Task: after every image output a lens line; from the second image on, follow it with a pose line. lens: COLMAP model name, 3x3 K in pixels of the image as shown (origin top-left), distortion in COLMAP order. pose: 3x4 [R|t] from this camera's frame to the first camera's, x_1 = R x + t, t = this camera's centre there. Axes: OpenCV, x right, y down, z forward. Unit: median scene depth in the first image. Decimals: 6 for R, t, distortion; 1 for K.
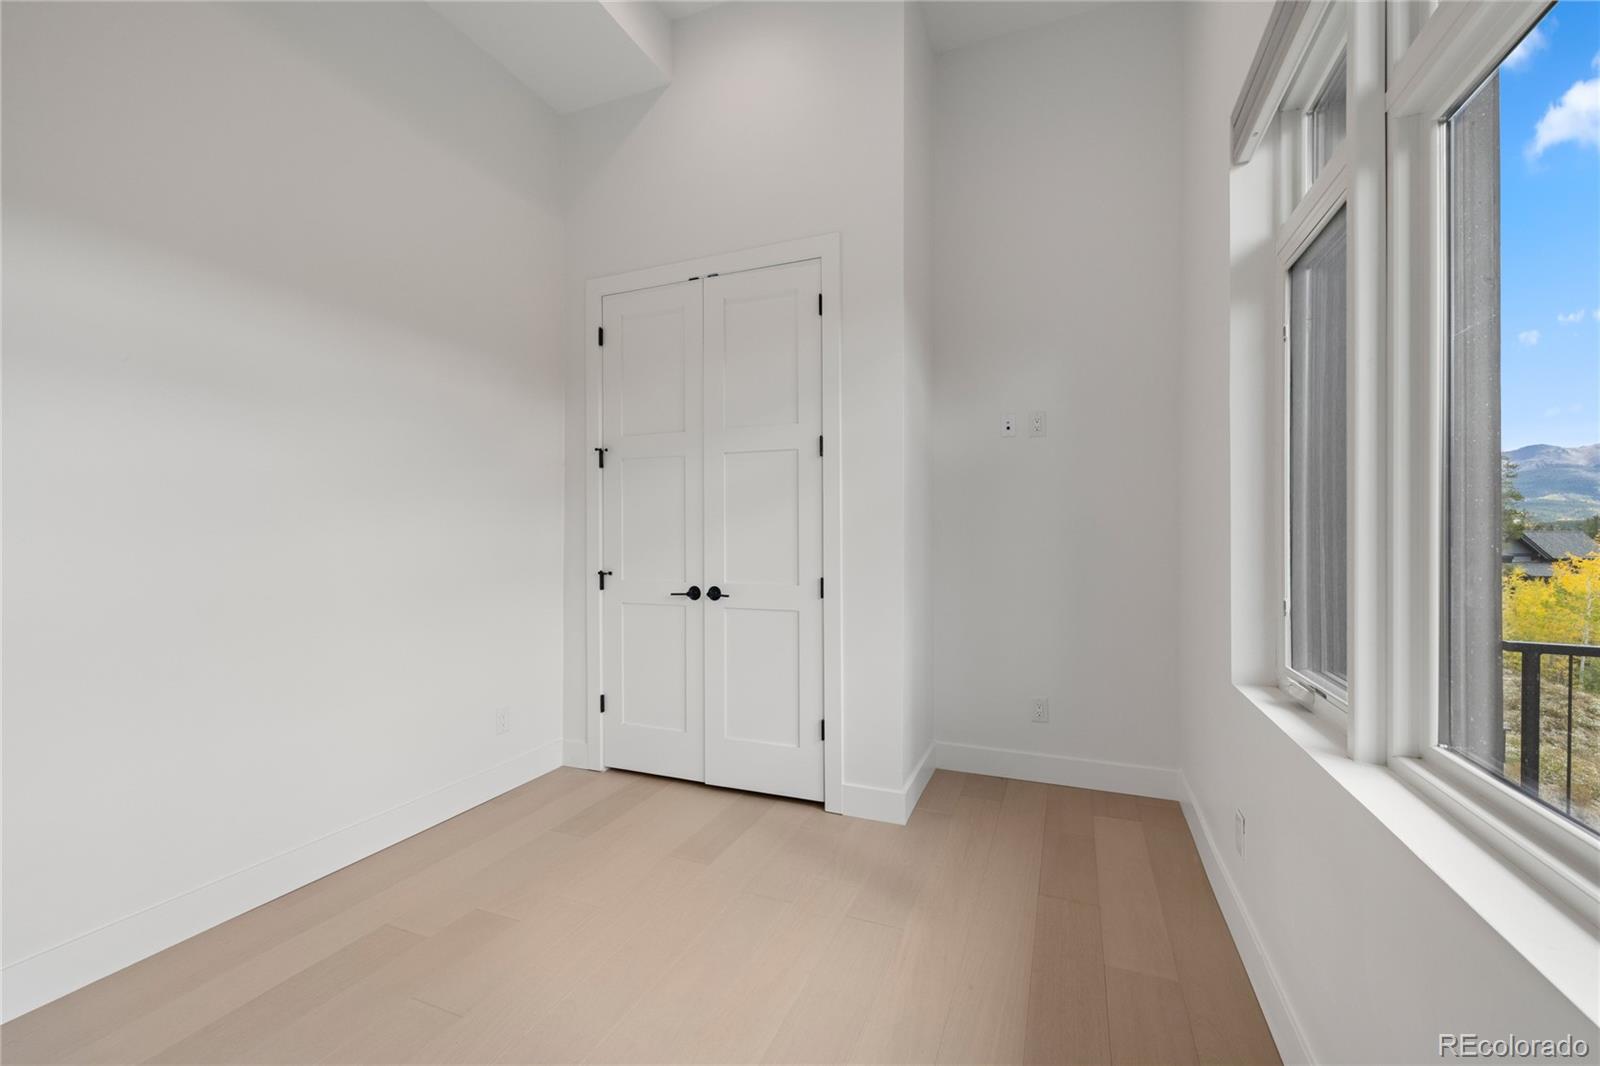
lens RADIAL K [[687.5, 0, 791.1], [0, 687.5, 527.3], [0, 0, 1]] dist [0.000892, 0.000236]
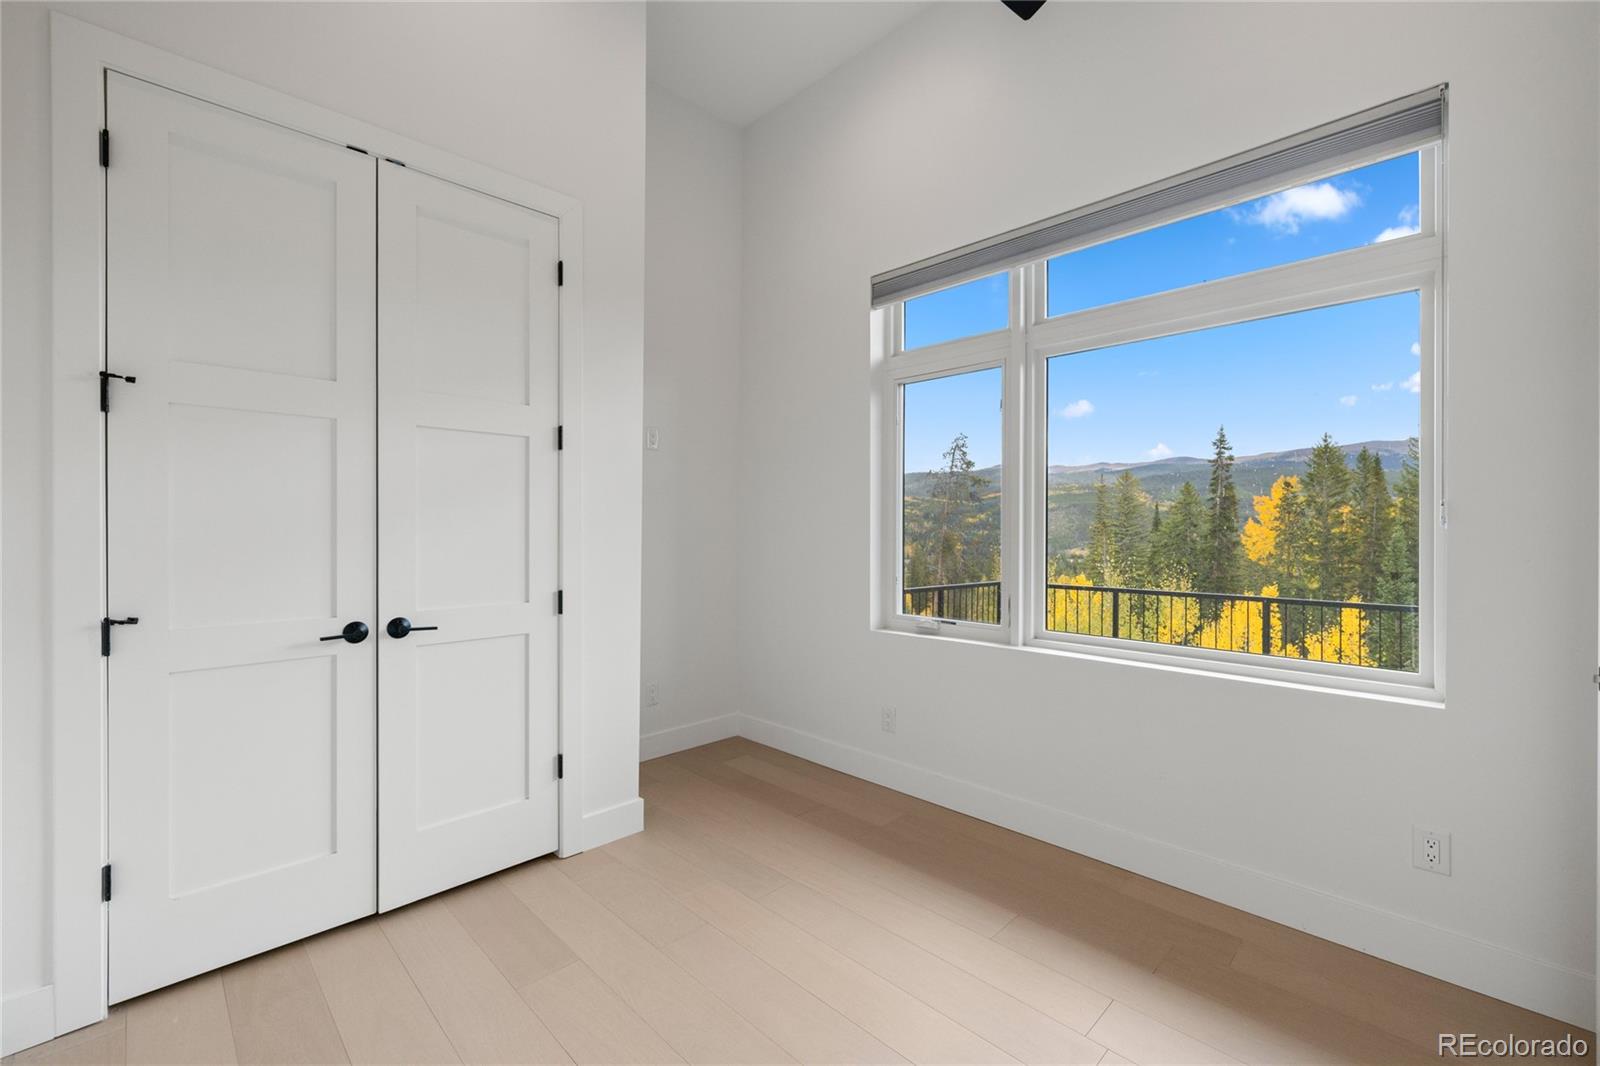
lens RADIAL K [[687.5, 0, 793.6], [0, 687.5, 528.4], [0, 0, 1]] dist [0.000892, 0.000236]
pose [[0.369821, 0.002559, 0.929099, -0.639559], [-0.008055, 0.999967, 0.000452, -0.007442], [-0.929068, -0.007651, 0.369830, 0.403059]]
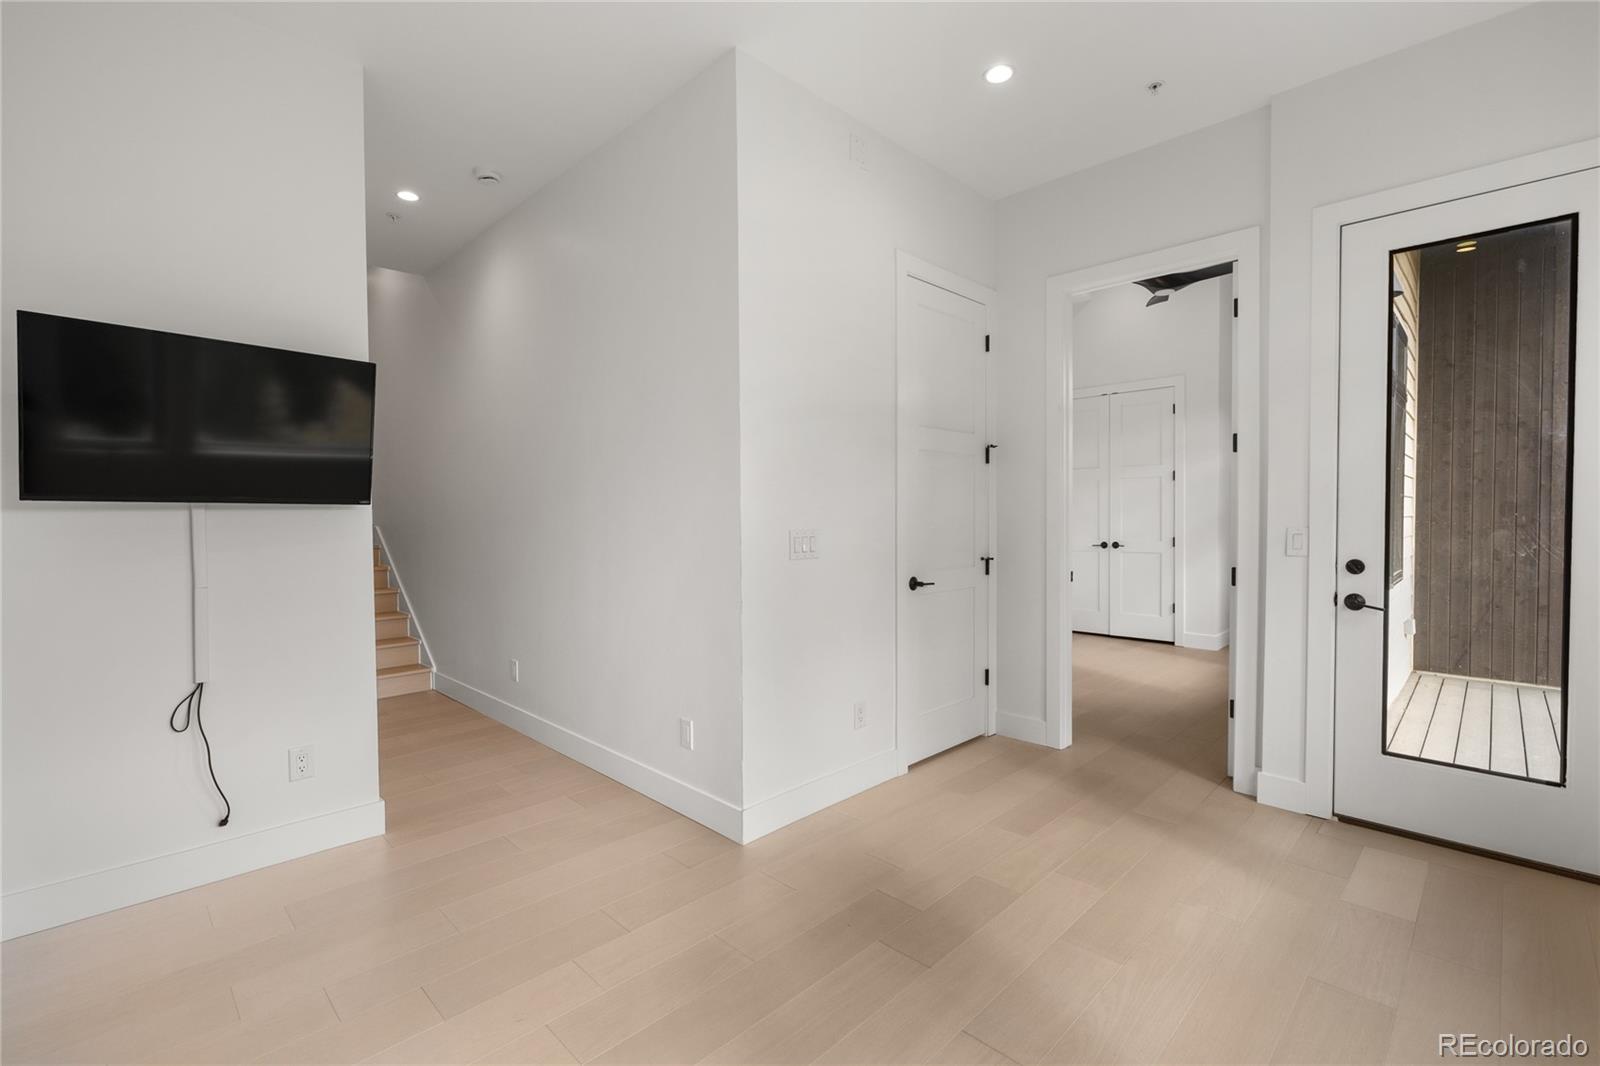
lens RADIAL K [[727.3, 0, 789.9], [0, 727.3, 528.1], [0, 0, 1]] dist [0.004820, 0.000158]
pose [[0.912813, 0.003480, -0.408364, -0.118411], [0.006666, 0.999703, 0.023420, -0.016528], [0.408324, -0.024100, 0.912519, -1.535489]]
